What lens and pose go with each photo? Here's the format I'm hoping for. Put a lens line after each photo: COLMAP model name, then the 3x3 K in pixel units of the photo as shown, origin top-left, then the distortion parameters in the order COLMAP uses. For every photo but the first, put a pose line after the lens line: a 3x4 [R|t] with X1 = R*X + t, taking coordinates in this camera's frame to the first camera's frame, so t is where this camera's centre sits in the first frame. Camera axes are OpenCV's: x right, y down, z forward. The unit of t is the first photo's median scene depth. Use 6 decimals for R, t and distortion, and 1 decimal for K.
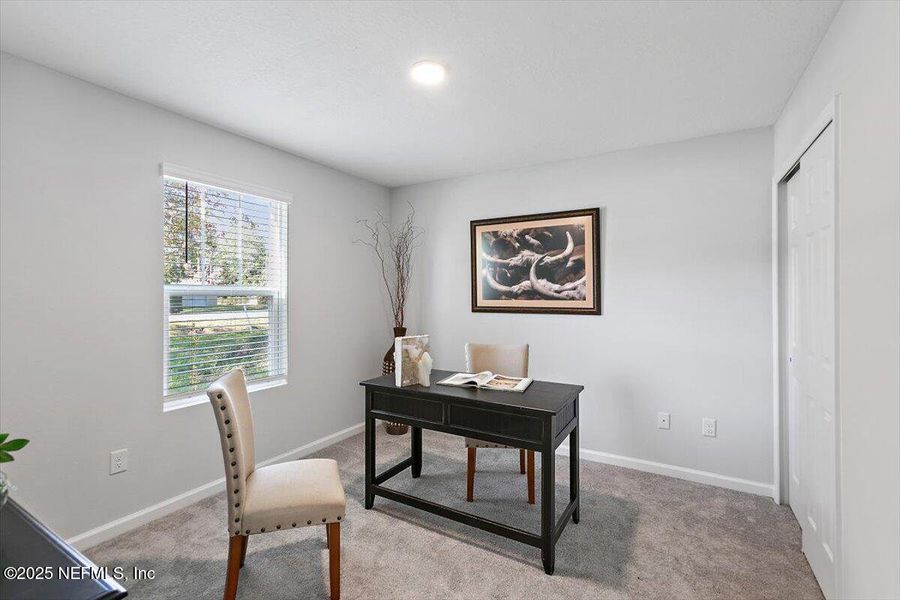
lens RADIAL K [[399.7, 0, 444.8], [0, 399.7, 296.3], [0, 0, 1]] dist [0.002405, 0.000920]
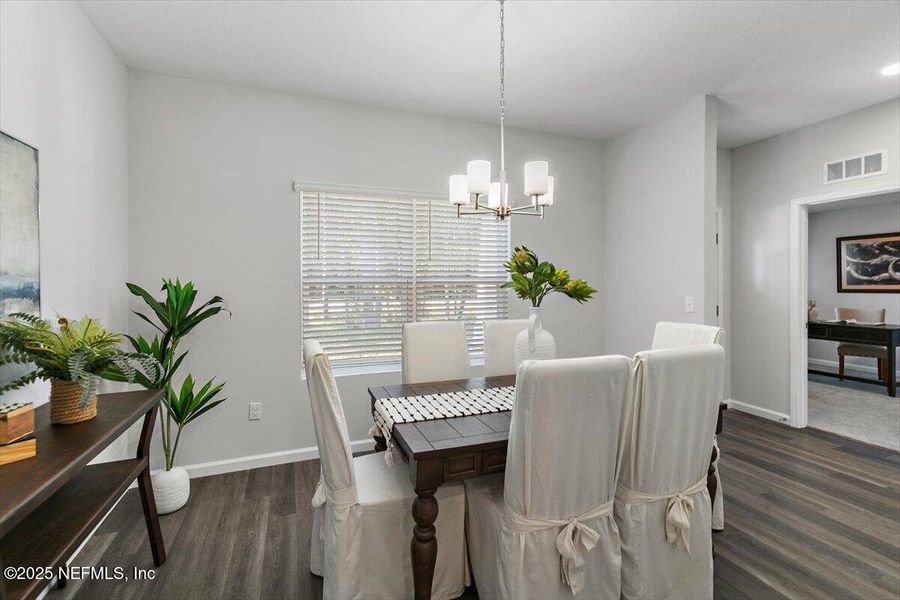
lens RADIAL K [[399.7, 0, 444.8], [0, 399.7, 296.3], [0, 0, 1]] dist [0.002405, 0.000920]
pose [[0.792970, 0.004028, -0.609247, -0.219190], [0.014605, 0.999565, 0.025618, -0.012709], [0.609085, -0.029213, 0.792567, -1.374264]]
